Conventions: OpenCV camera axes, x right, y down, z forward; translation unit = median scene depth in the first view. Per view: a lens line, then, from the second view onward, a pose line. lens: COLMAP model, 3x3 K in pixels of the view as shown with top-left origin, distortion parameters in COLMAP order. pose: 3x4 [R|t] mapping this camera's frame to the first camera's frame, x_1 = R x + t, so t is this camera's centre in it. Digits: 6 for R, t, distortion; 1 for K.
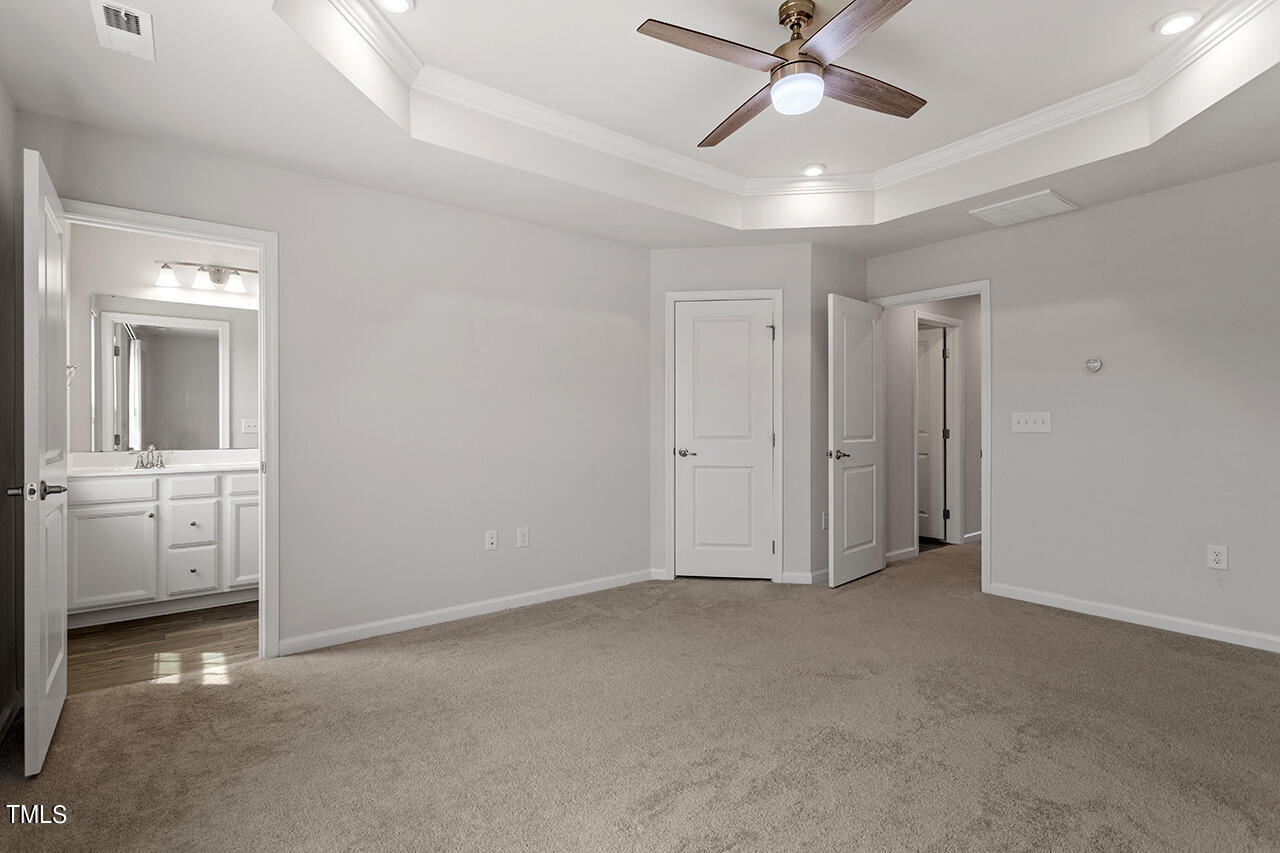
lens RADIAL K [[610.1, 0, 635.7], [0, 610.1, 420.6], [0, 0, 1]] dist [0.003544, 0.000746]
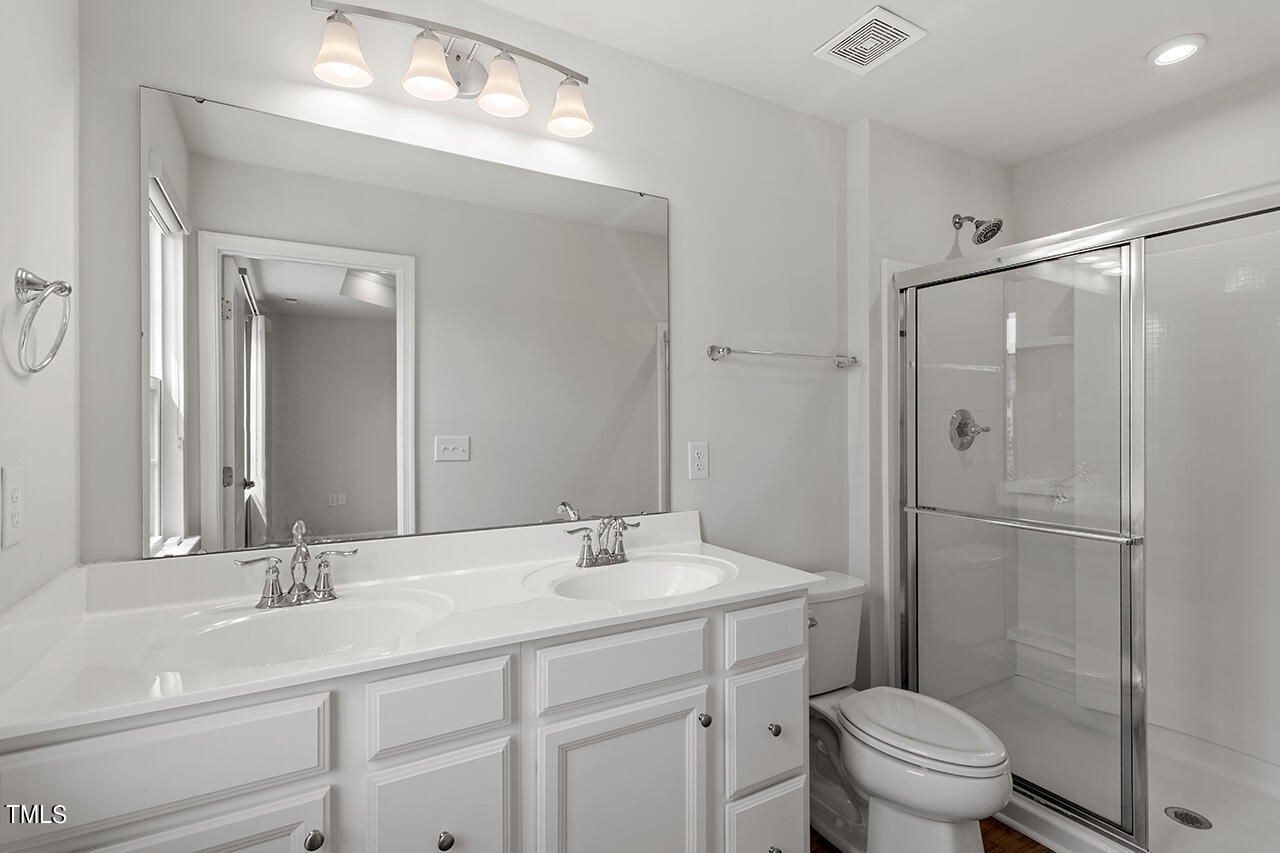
lens RADIAL K [[610.1, 0, 635.7], [0, 610.1, 420.6], [0, 0, 1]] dist [0.003544, 0.000746]
pose [[0.991345, 0.001192, -0.131276, -0.463219], [-0.000688, 0.999992, 0.003891, -0.020650], [0.131280, -0.003767, 0.991338, 0.565368]]
